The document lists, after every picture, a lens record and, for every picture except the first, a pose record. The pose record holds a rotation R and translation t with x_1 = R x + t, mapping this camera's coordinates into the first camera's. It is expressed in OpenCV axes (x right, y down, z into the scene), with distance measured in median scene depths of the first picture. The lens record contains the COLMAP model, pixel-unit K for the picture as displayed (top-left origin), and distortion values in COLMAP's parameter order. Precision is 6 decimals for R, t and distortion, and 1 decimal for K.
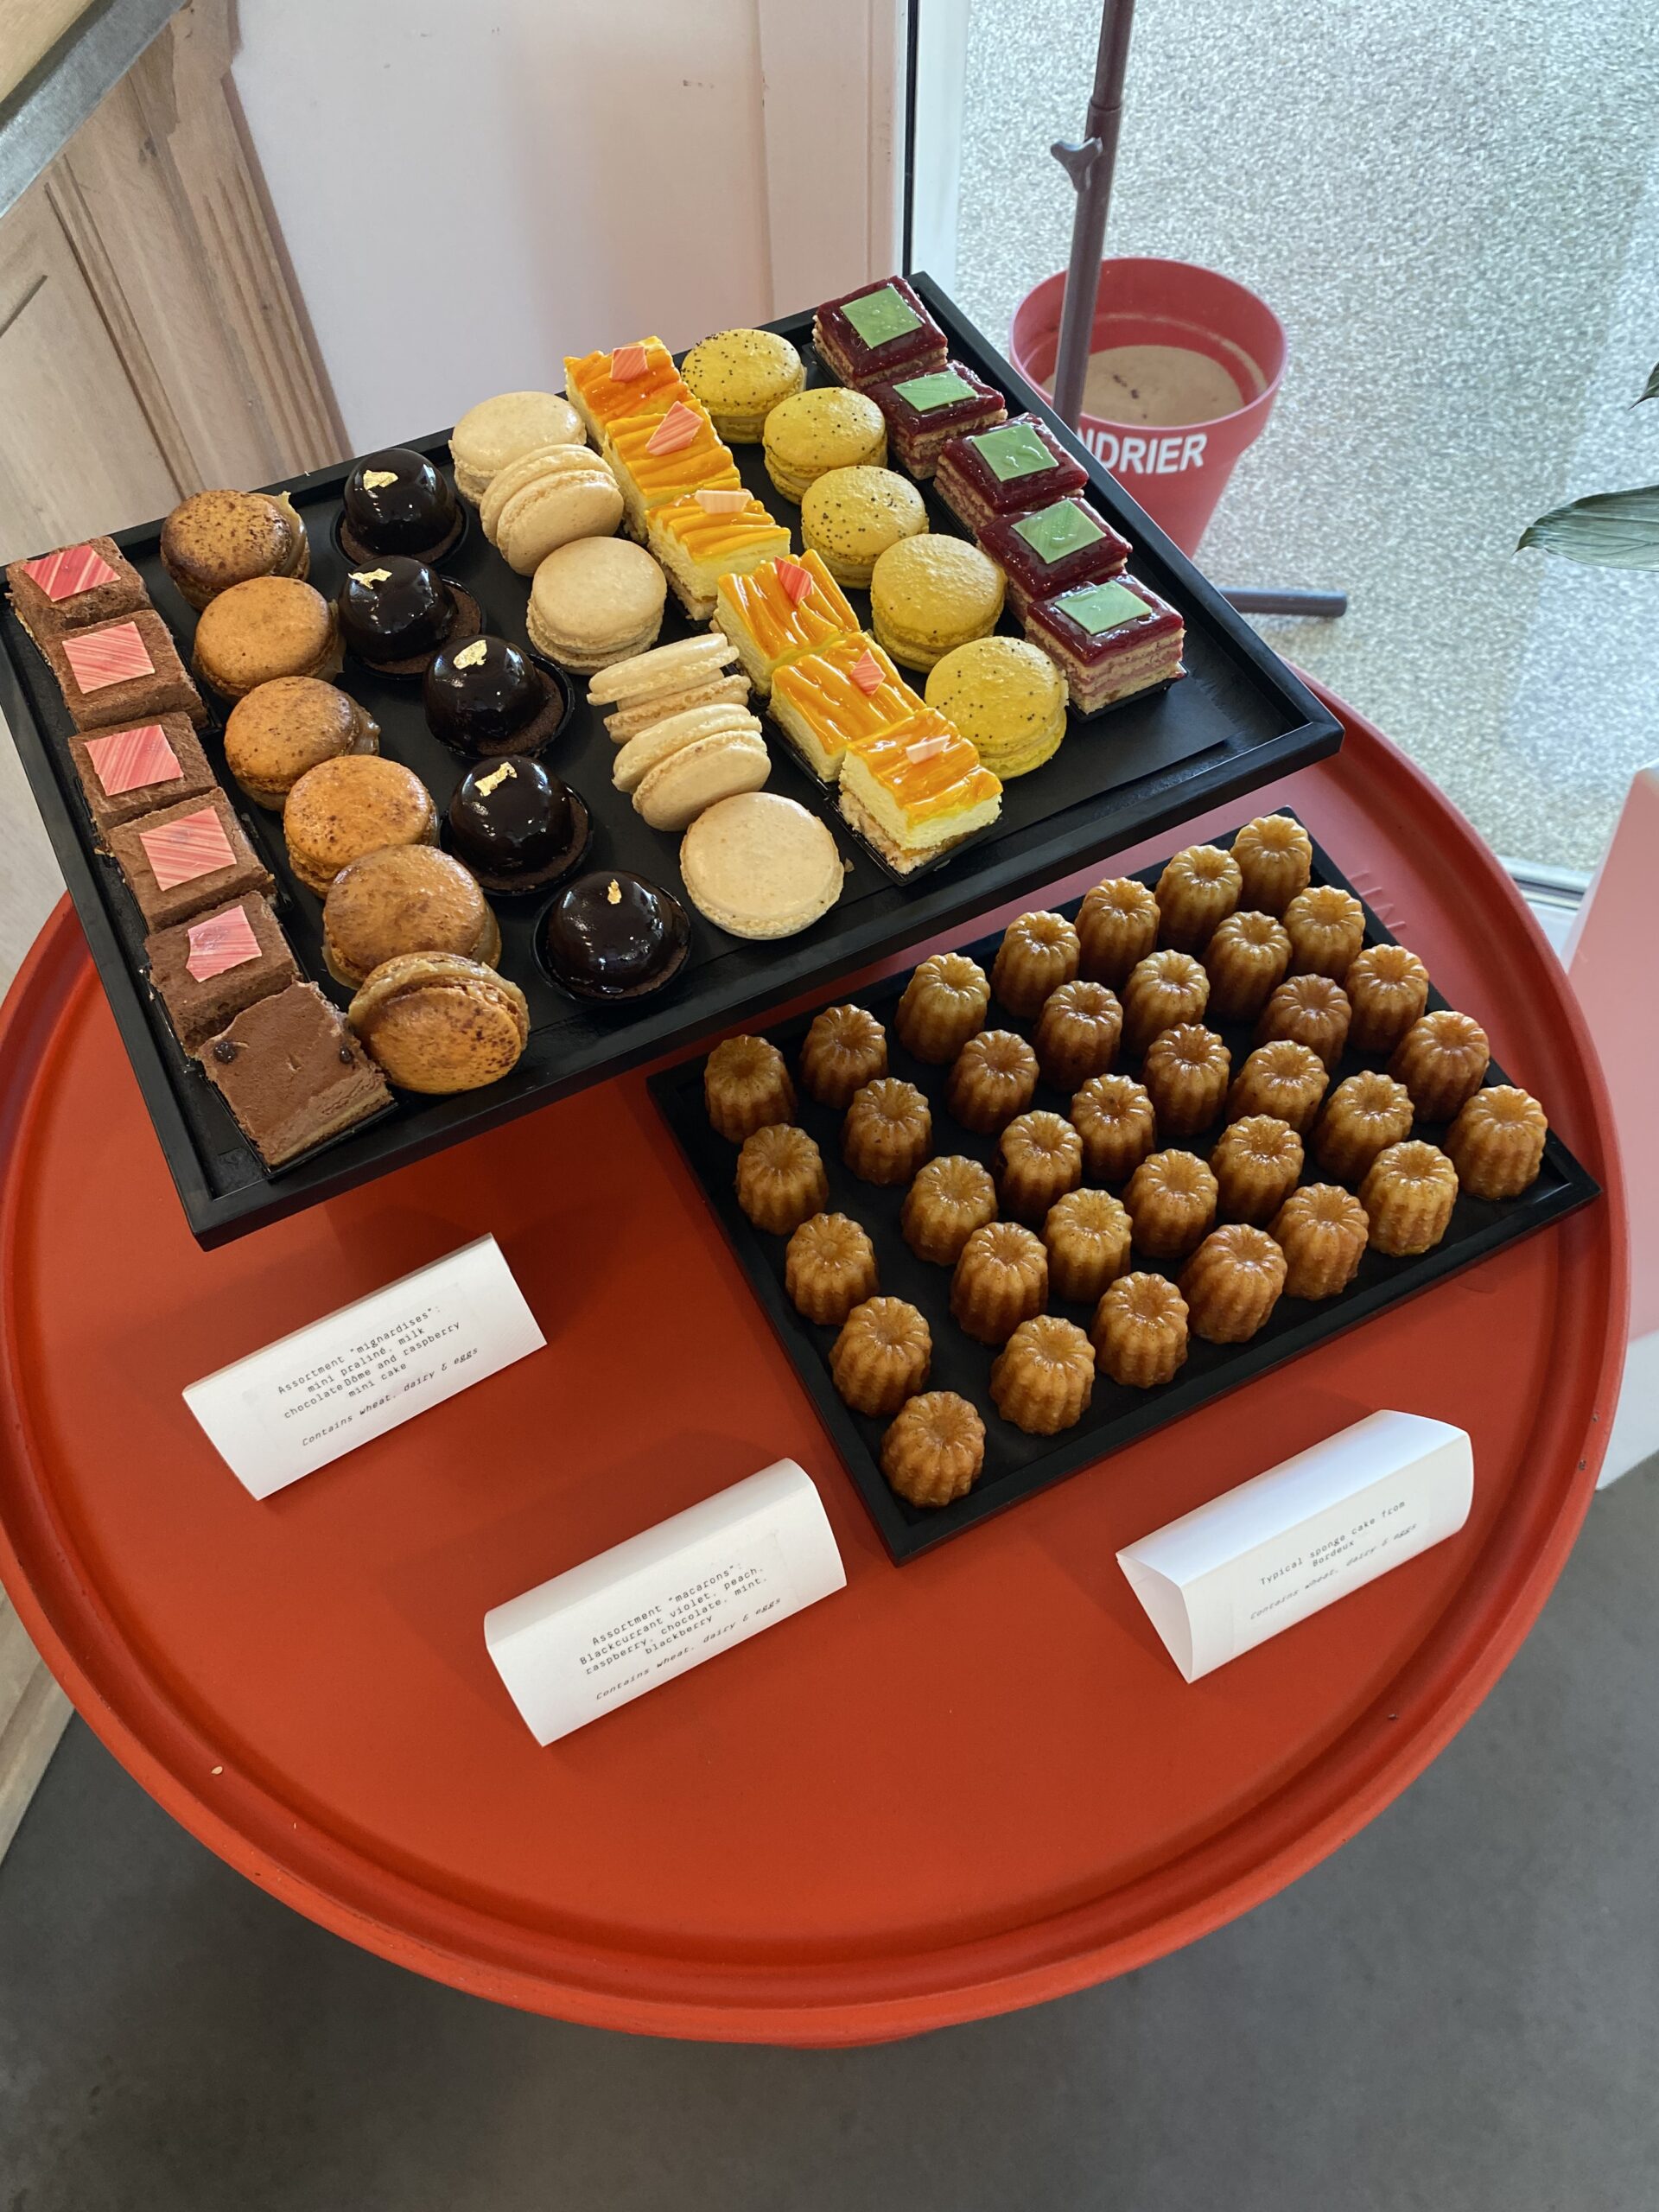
lens RADIAL K [[1690.9, 0, 830.1], [0, 1690.9, 1082.9], [0, 0, 1]] dist [0.050870, -0.056403]
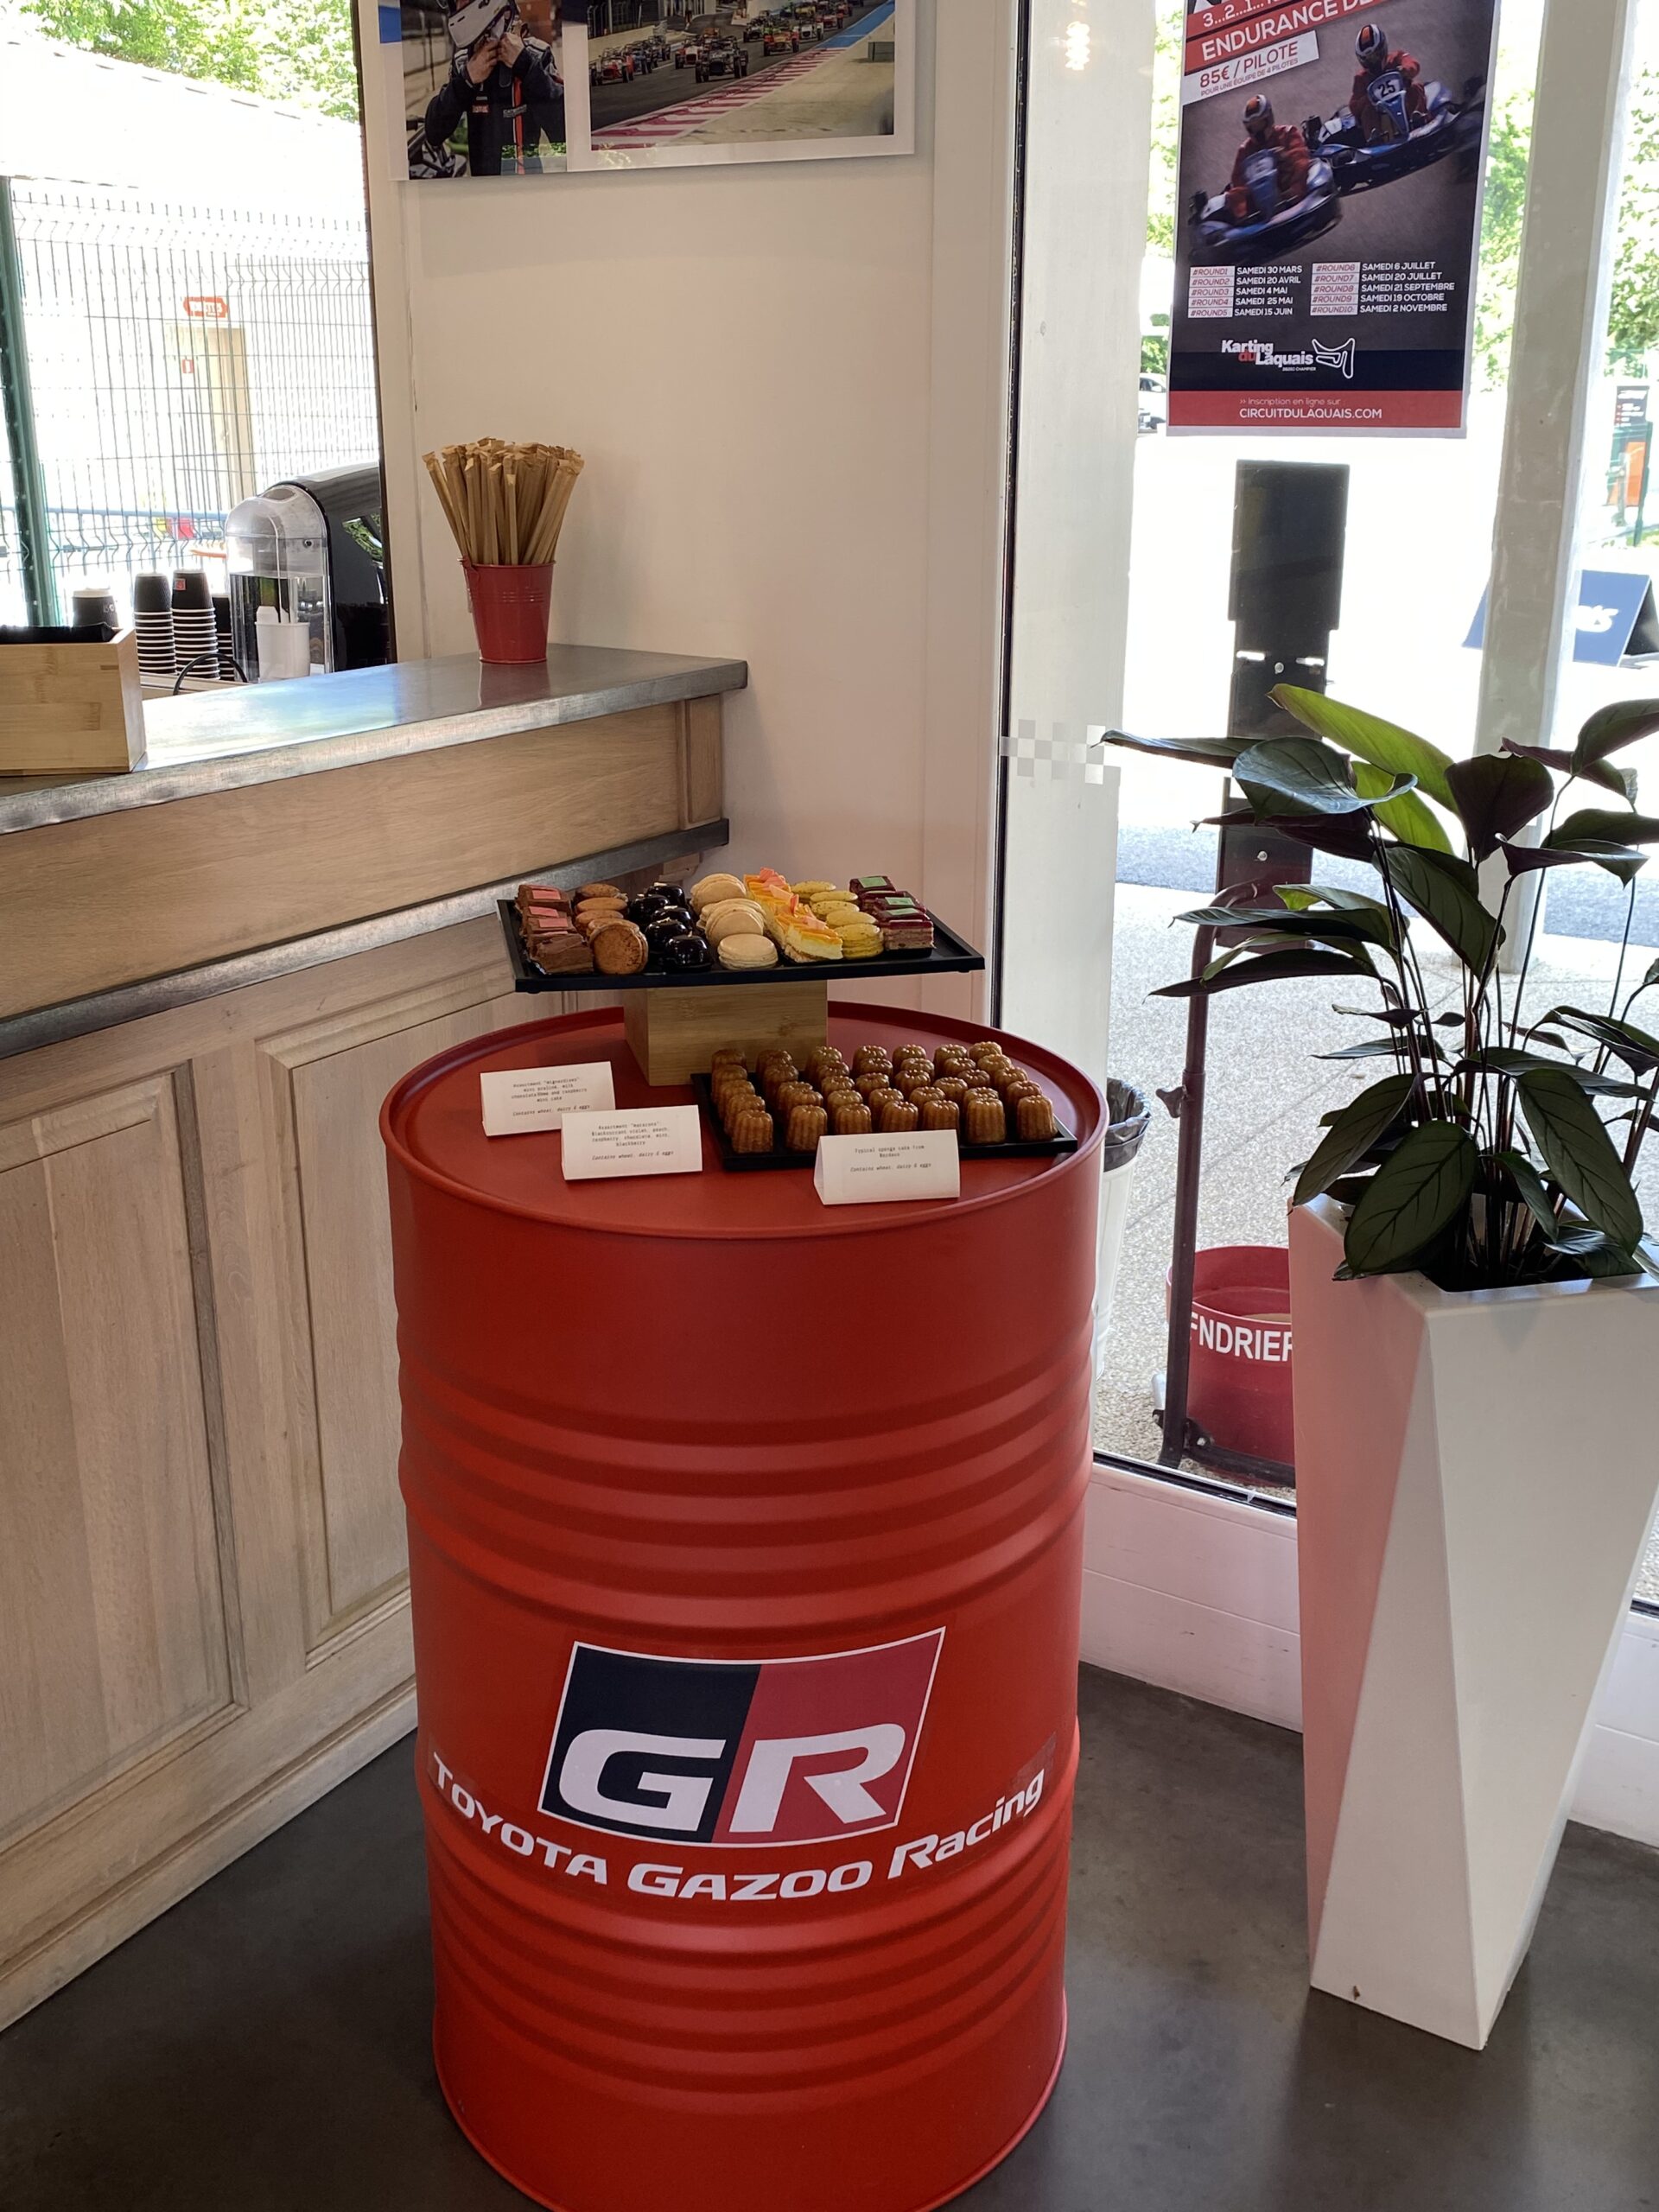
lens RADIAL K [[2149.8, 0, 829.5], [0, 2149.8, 1106.0], [0, 0, 1]] dist [0.000902, -0.000027]
pose [[0.961866, 0.083200, -0.260559, 0.290889], [-0.236387, 0.732102, -0.638865, 0.641410], [0.137603, 0.676096, 0.723851, -0.373655]]
